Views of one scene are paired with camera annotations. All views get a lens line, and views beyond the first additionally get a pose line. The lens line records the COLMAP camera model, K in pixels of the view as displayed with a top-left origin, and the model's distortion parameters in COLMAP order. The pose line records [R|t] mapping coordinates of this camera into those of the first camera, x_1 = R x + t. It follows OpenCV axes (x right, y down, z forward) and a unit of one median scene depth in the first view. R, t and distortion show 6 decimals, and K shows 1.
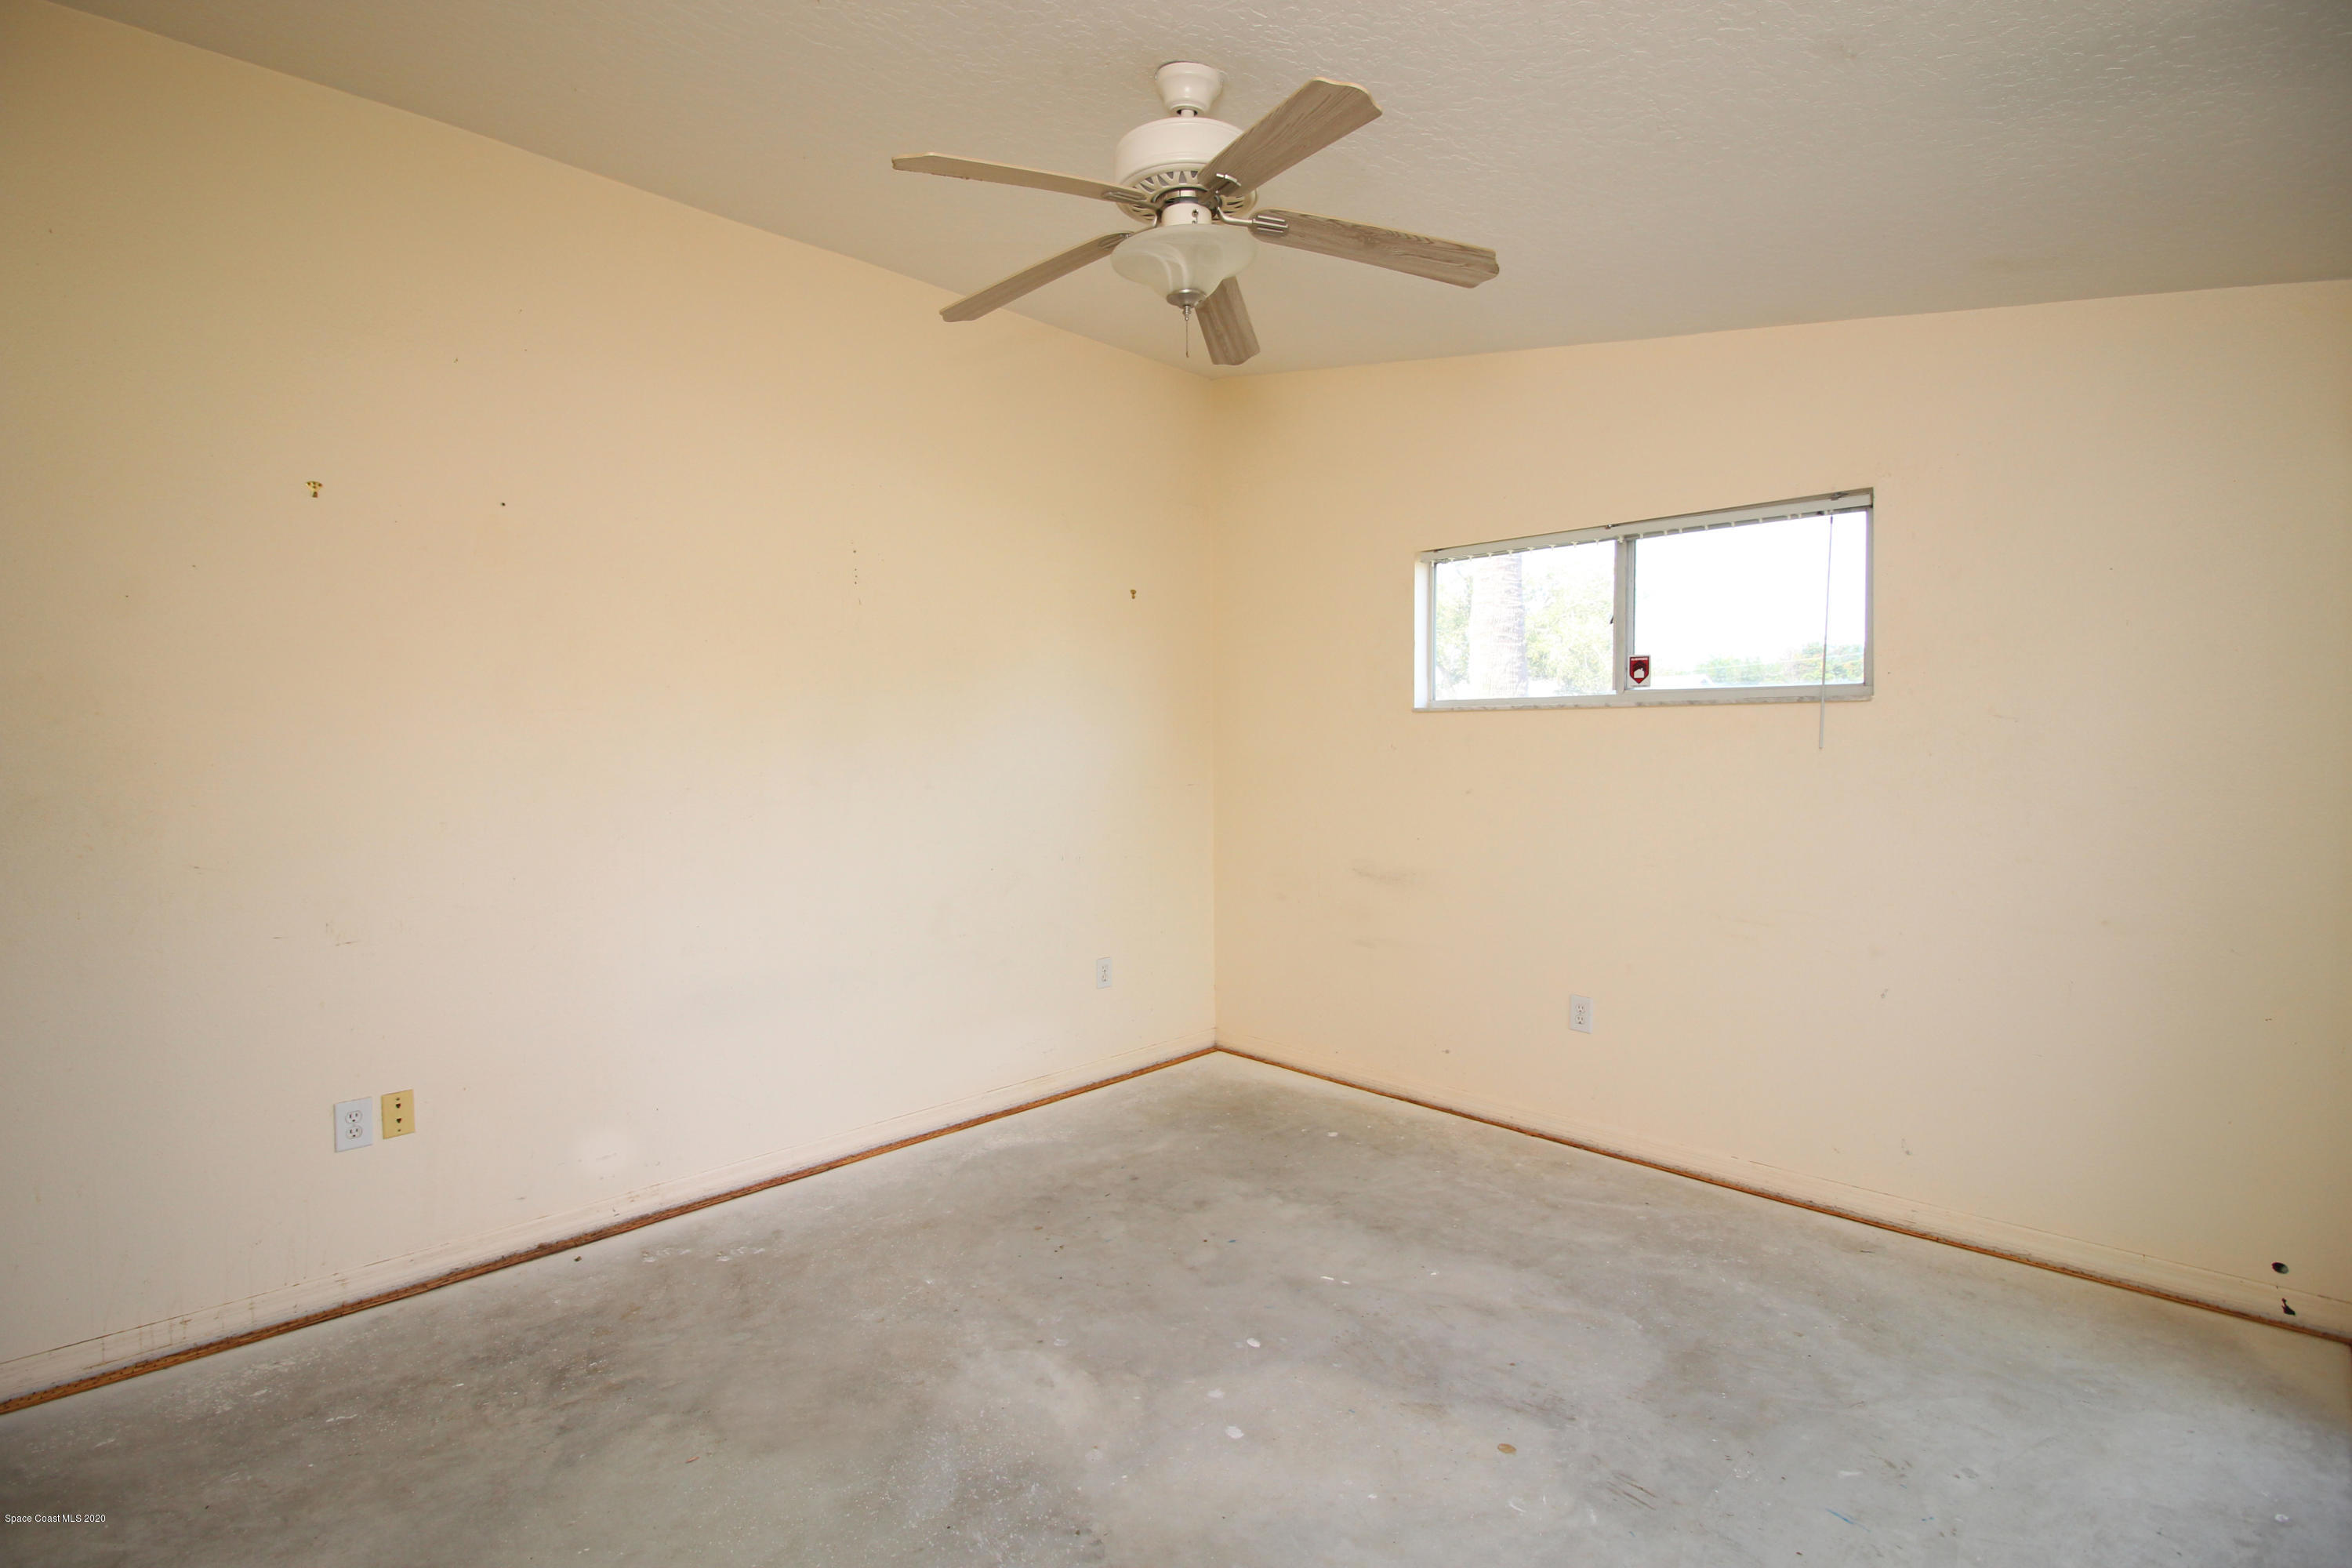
lens RADIAL K [[1086.3, 0, 1154.4], [0, 1086.3, 777.6], [0, 0, 1]] dist [-0.001394, -0.000422]
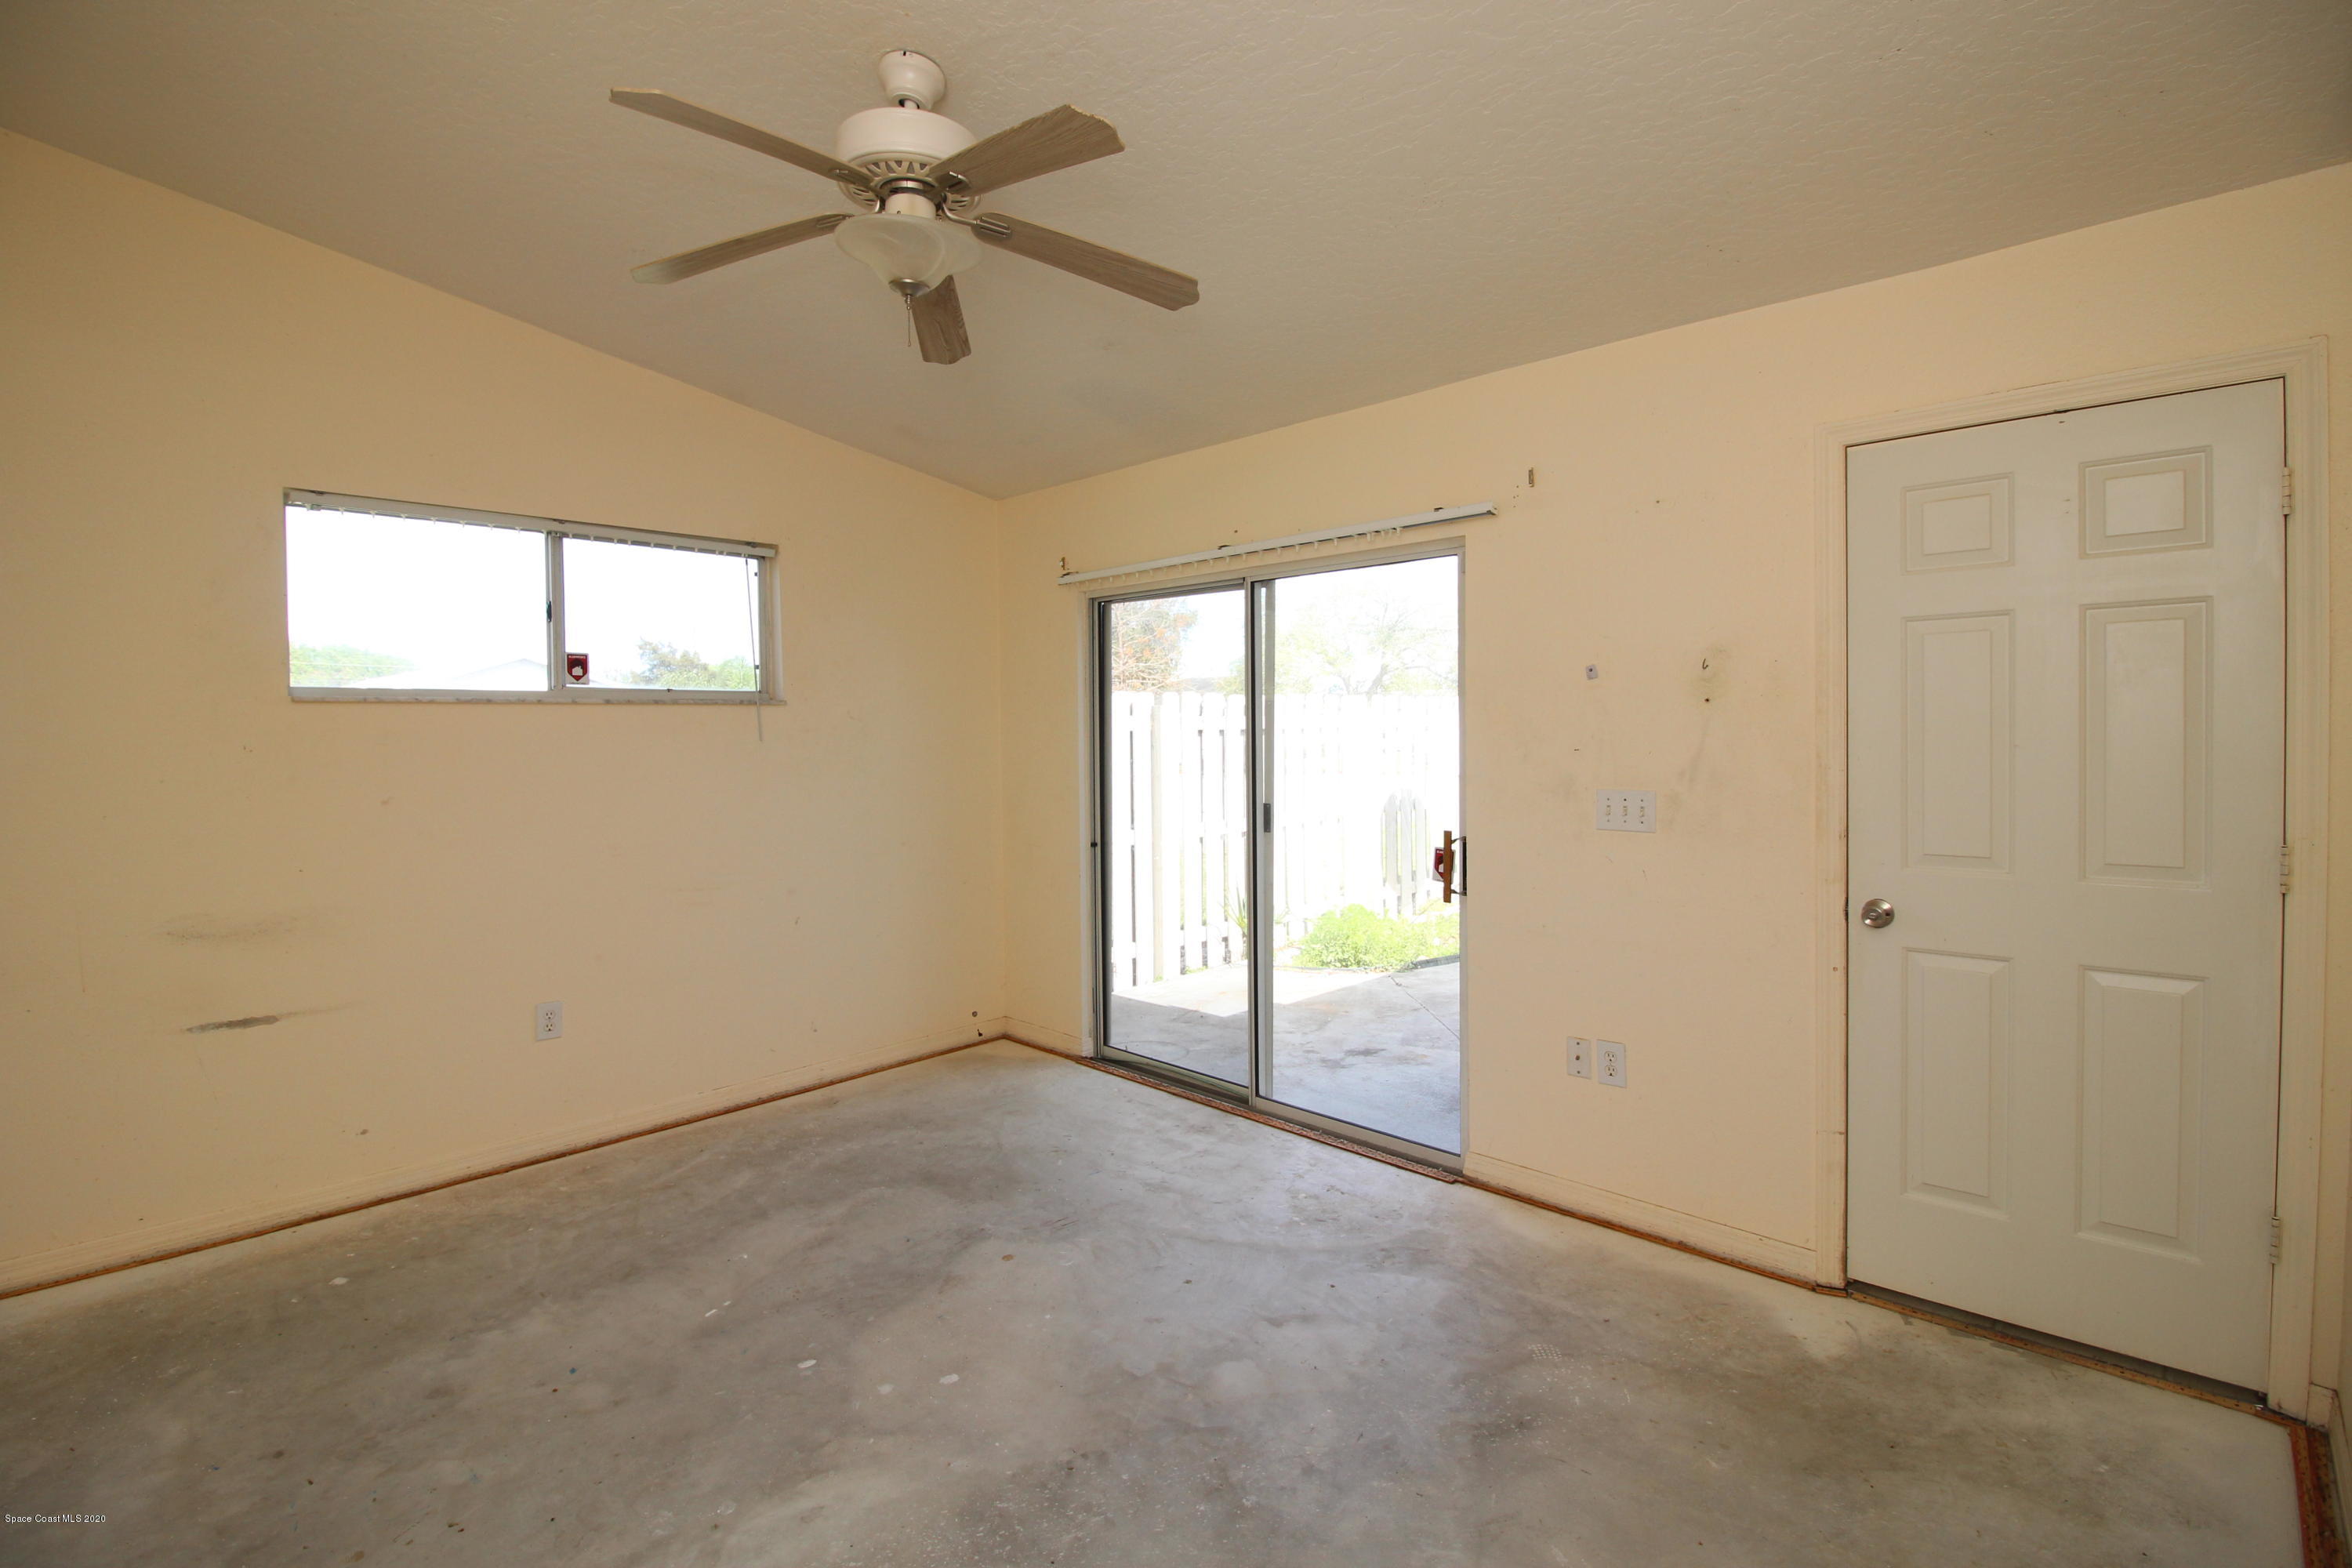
lens RADIAL K [[1086.3, 0, 1160.8], [0, 1086.3, 787.7], [0, 0, 1]] dist [-0.001394, -0.000422]
pose [[-0.013710, -0.045349, 0.998877, -0.646949], [0.047902, 0.997794, 0.045957, -0.008036], [-0.998758, 0.048479, -0.011507, 0.523306]]
